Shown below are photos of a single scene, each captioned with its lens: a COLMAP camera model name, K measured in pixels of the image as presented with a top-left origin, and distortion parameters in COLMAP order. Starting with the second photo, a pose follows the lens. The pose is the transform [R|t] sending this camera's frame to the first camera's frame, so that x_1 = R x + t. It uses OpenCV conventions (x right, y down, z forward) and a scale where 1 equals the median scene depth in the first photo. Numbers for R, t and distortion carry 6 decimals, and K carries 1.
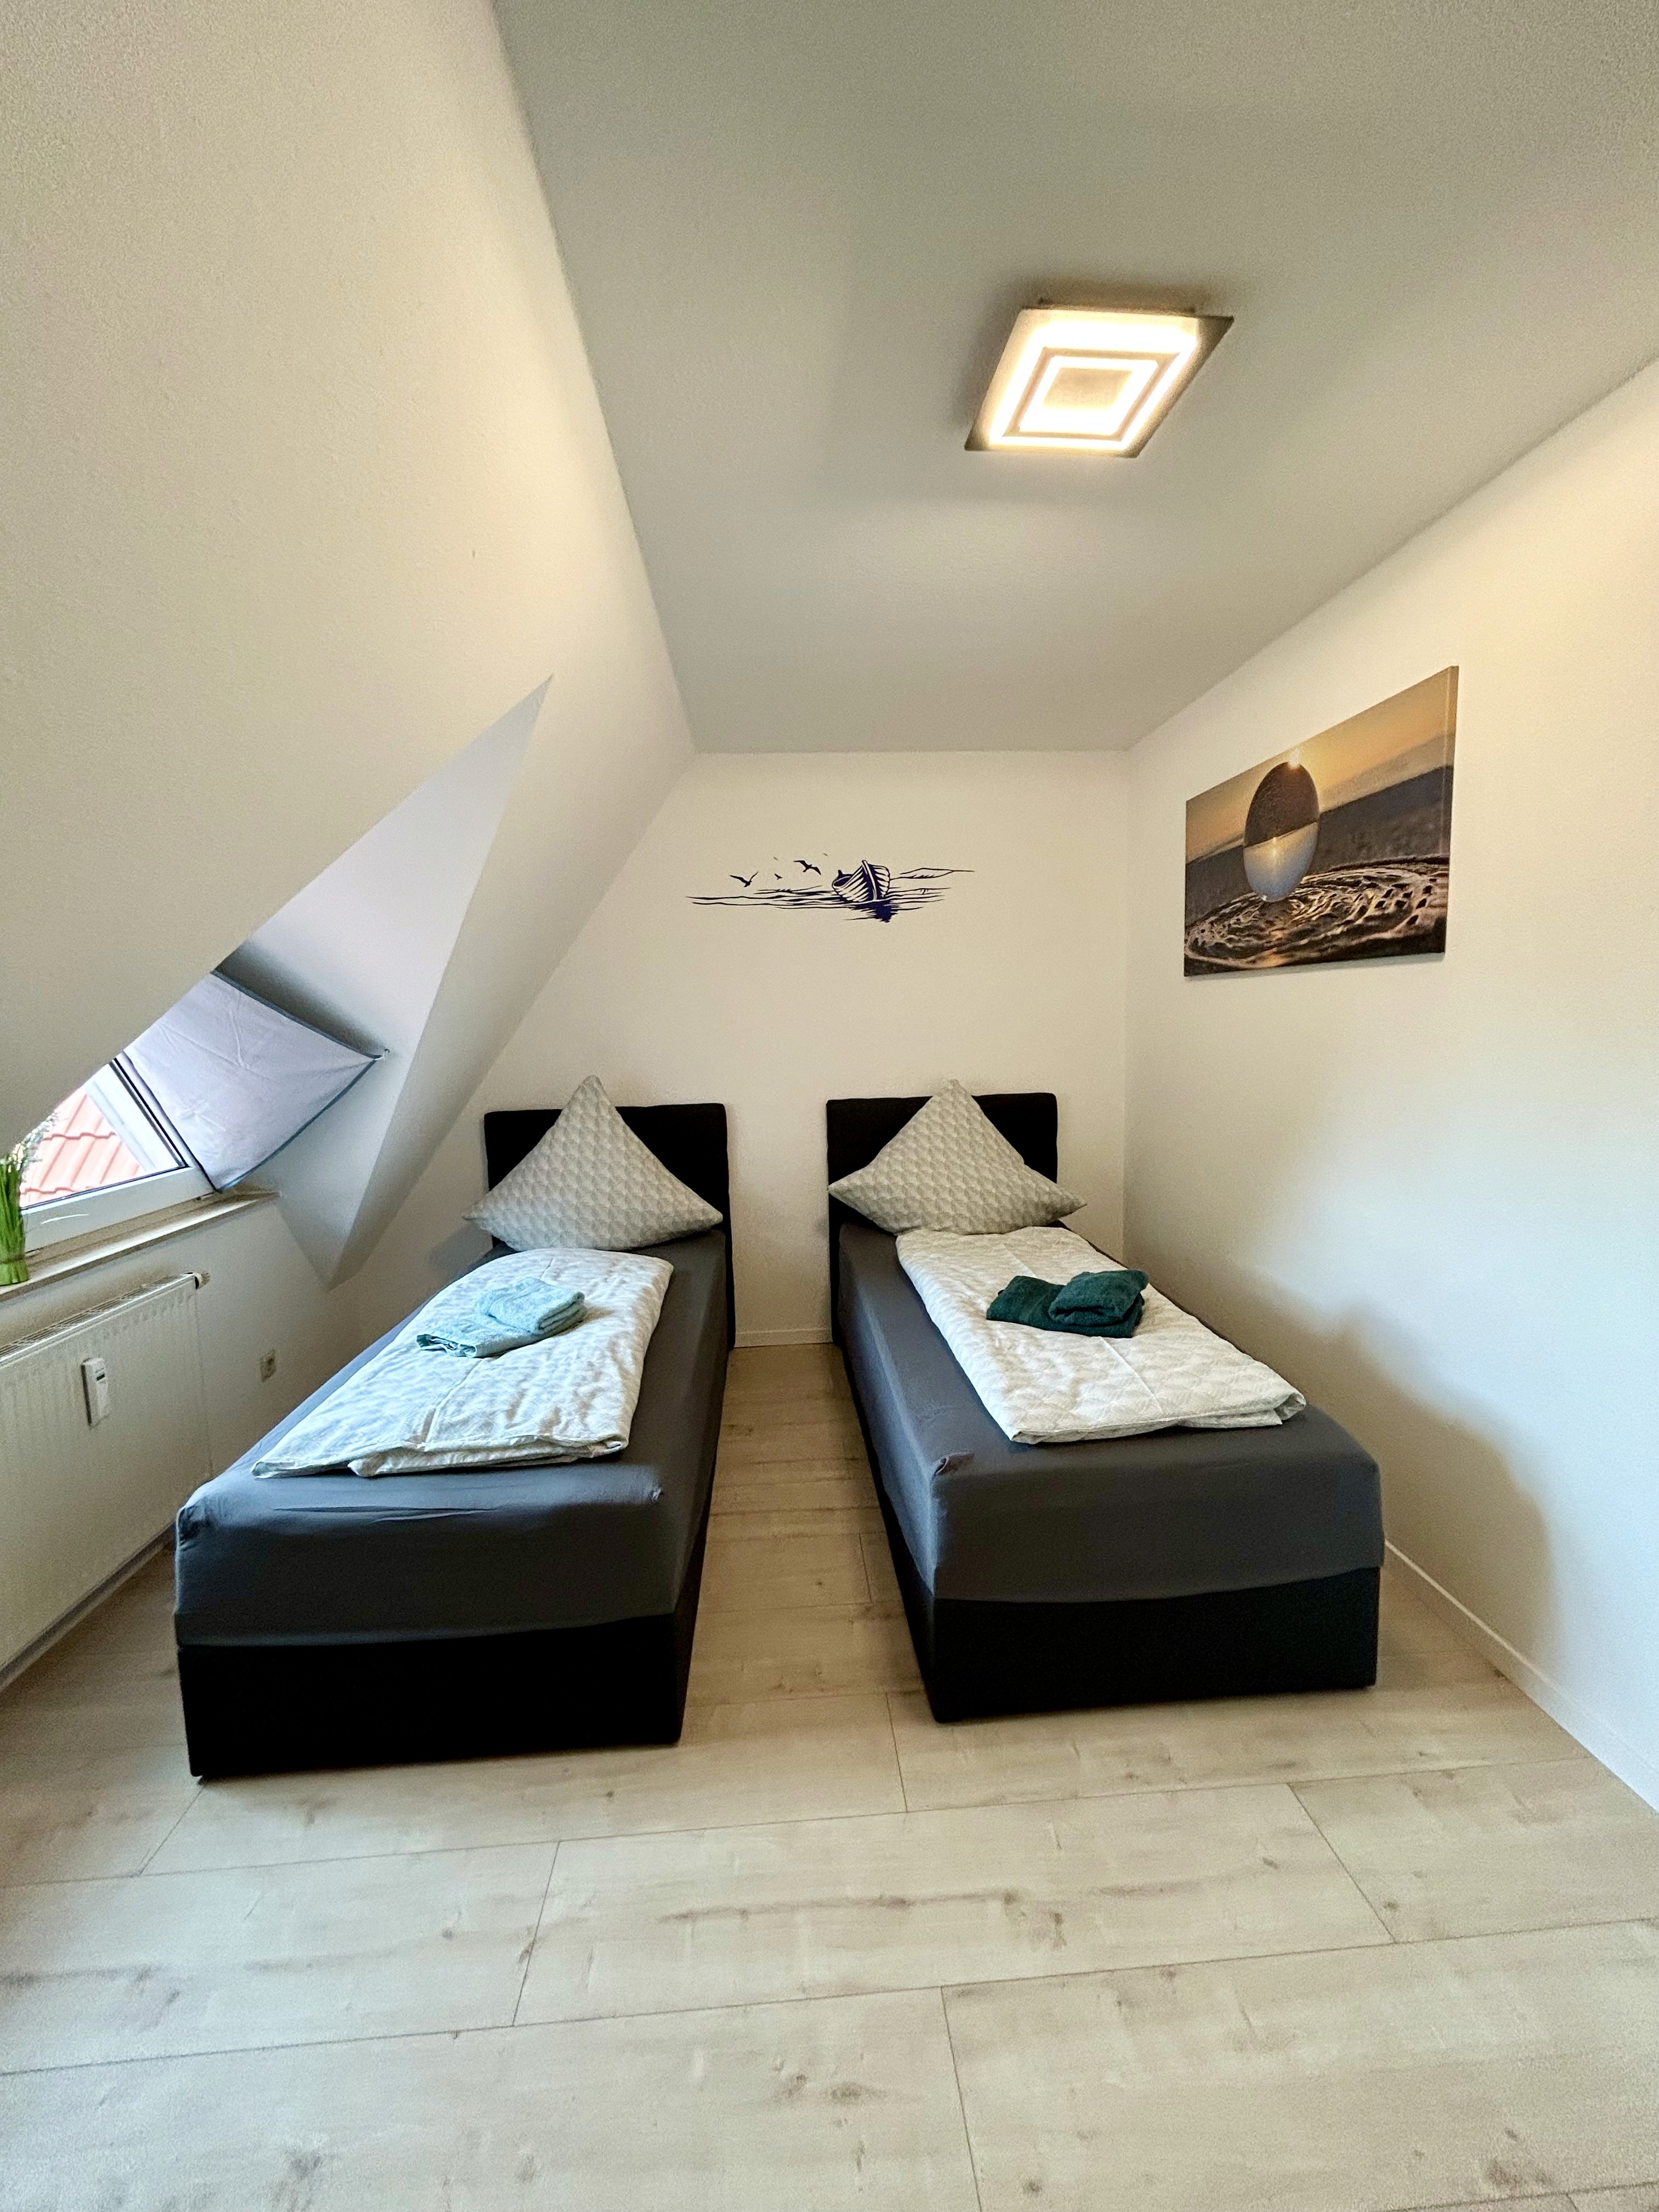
lens RADIAL K [[884.4, 0, 829.5], [0, 884.4, 1106.0], [0, 0, 1]] dist [-0.011468, 0.003794]
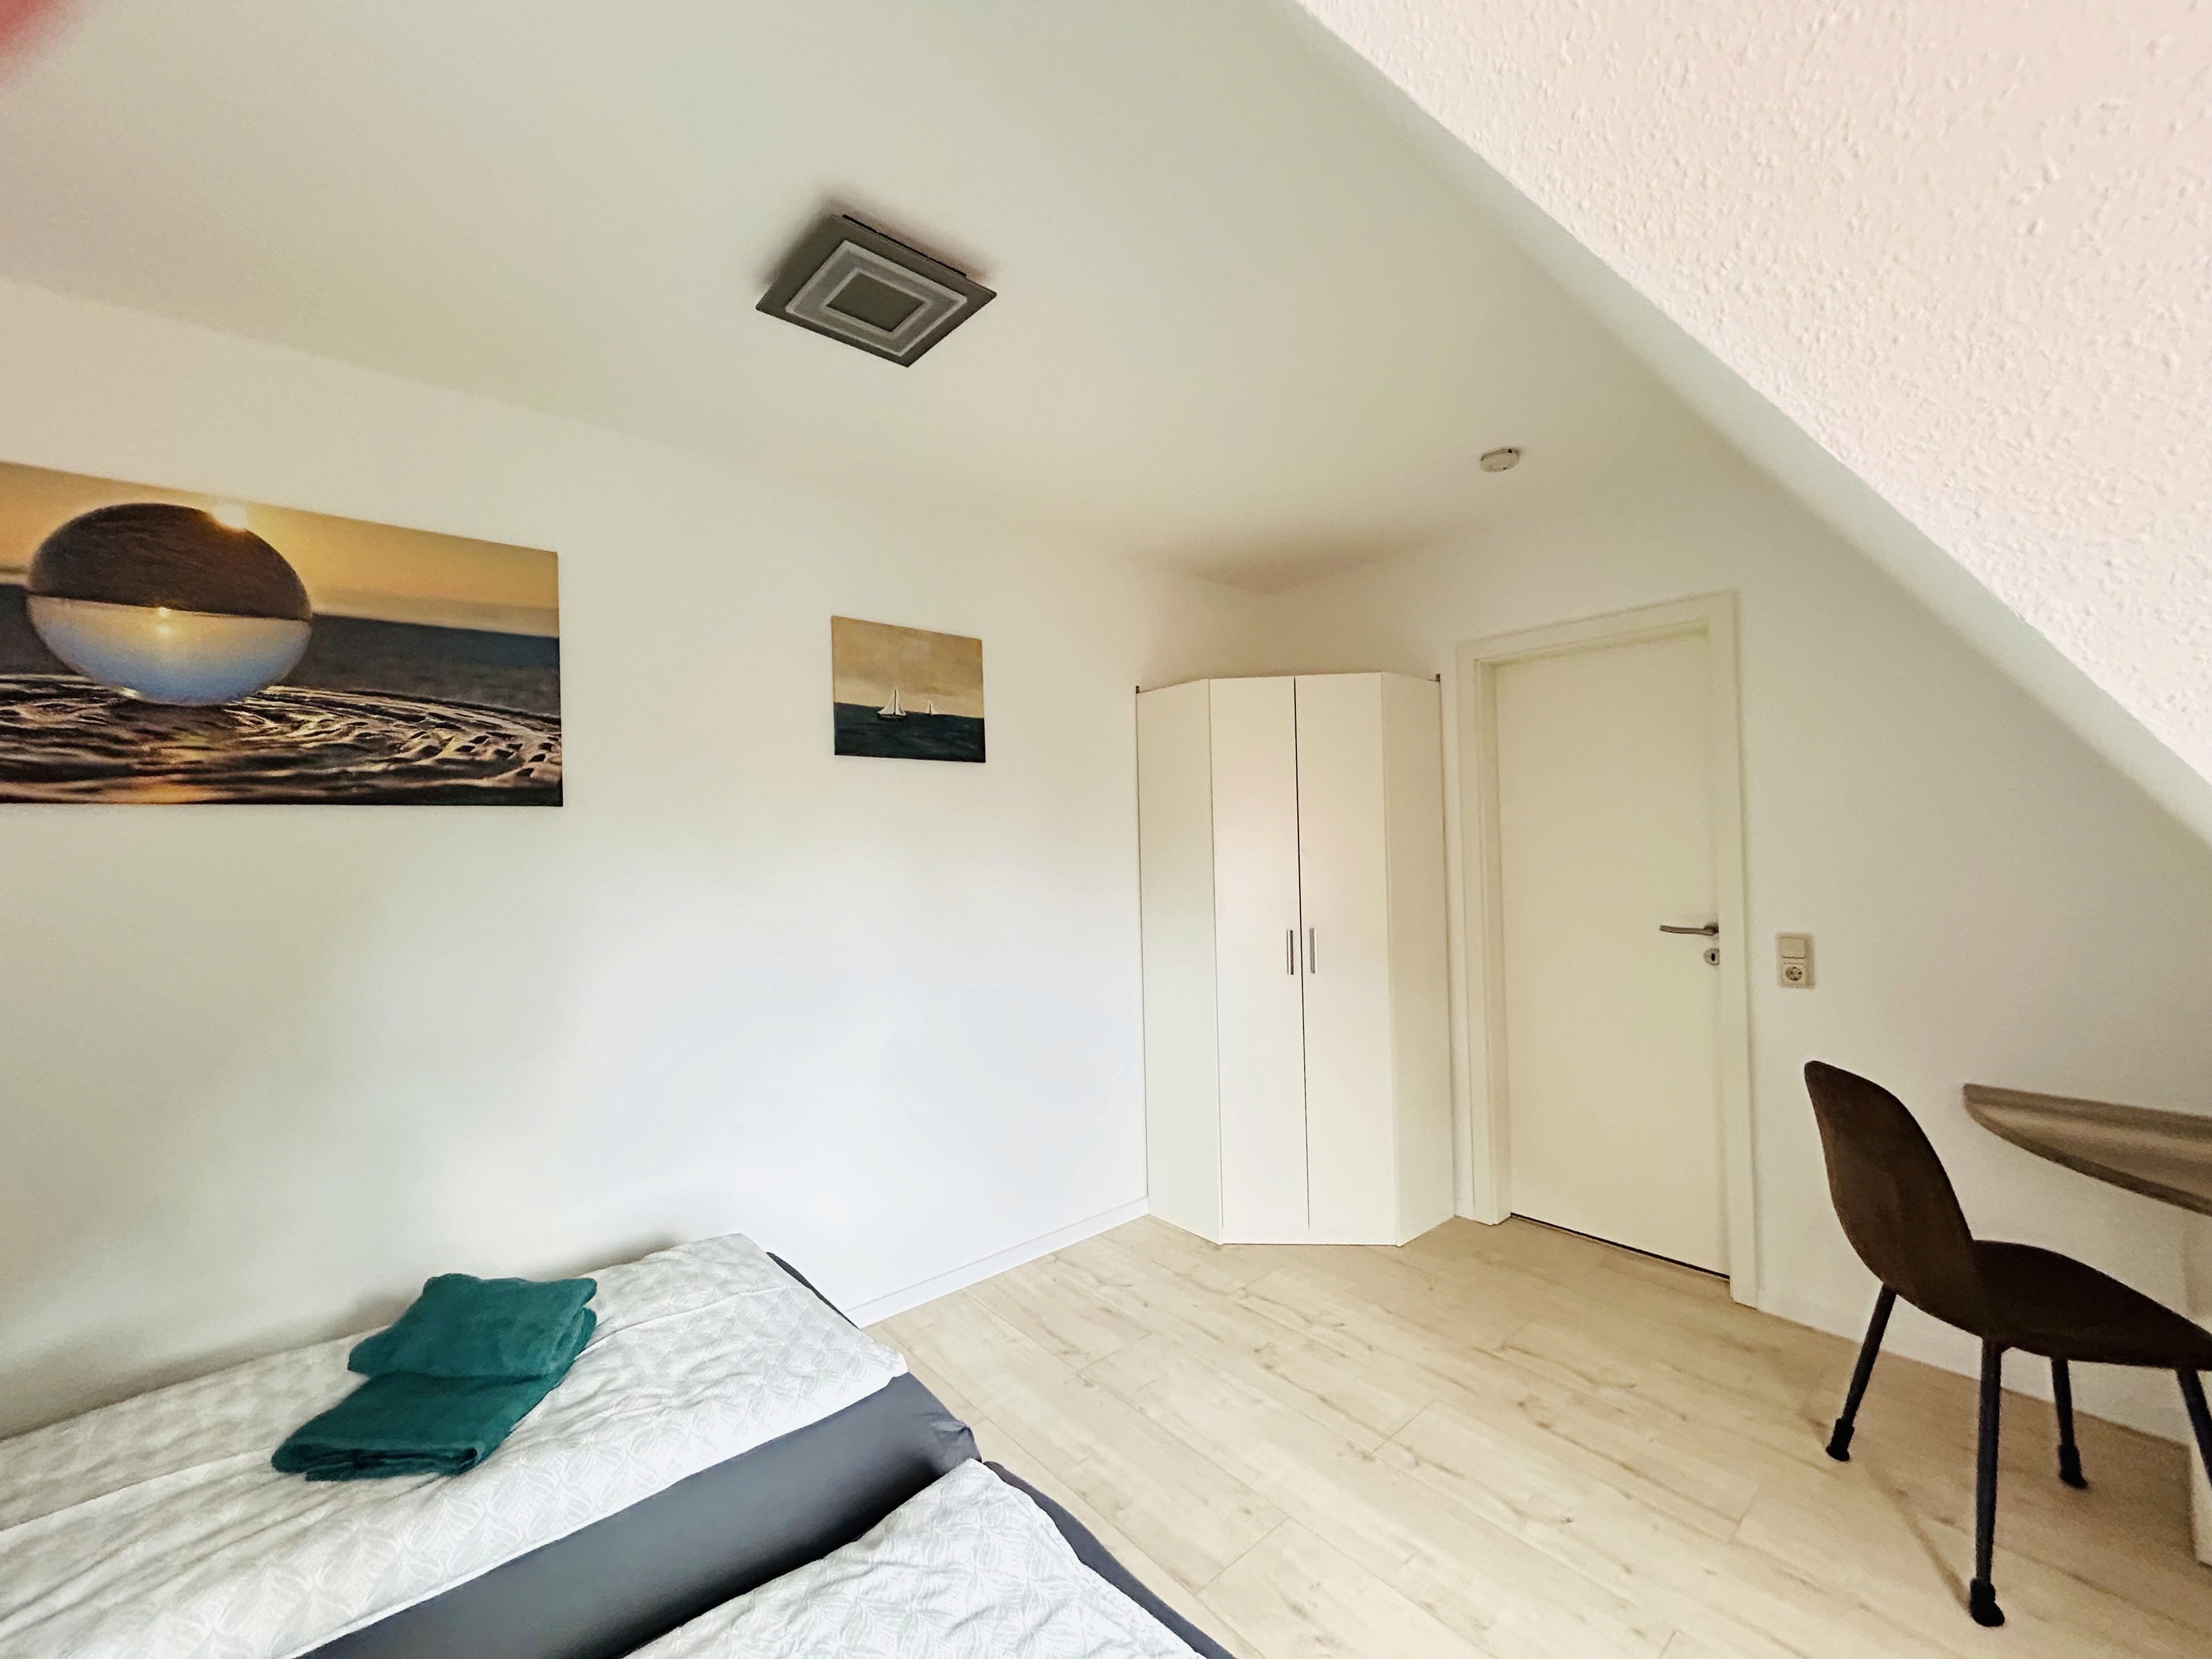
lens RADIAL K [[884.4, 0, 1106.0], [0, 884.4, 829.5], [0, 0, 1]] dist [-0.011468, 0.003794]
pose [[-0.594606, 0.046942, 0.802646, -0.499090], [0.121475, 0.992079, 0.031969, -0.089136], [-0.794788, 0.116511, -0.595598, 0.991269]]
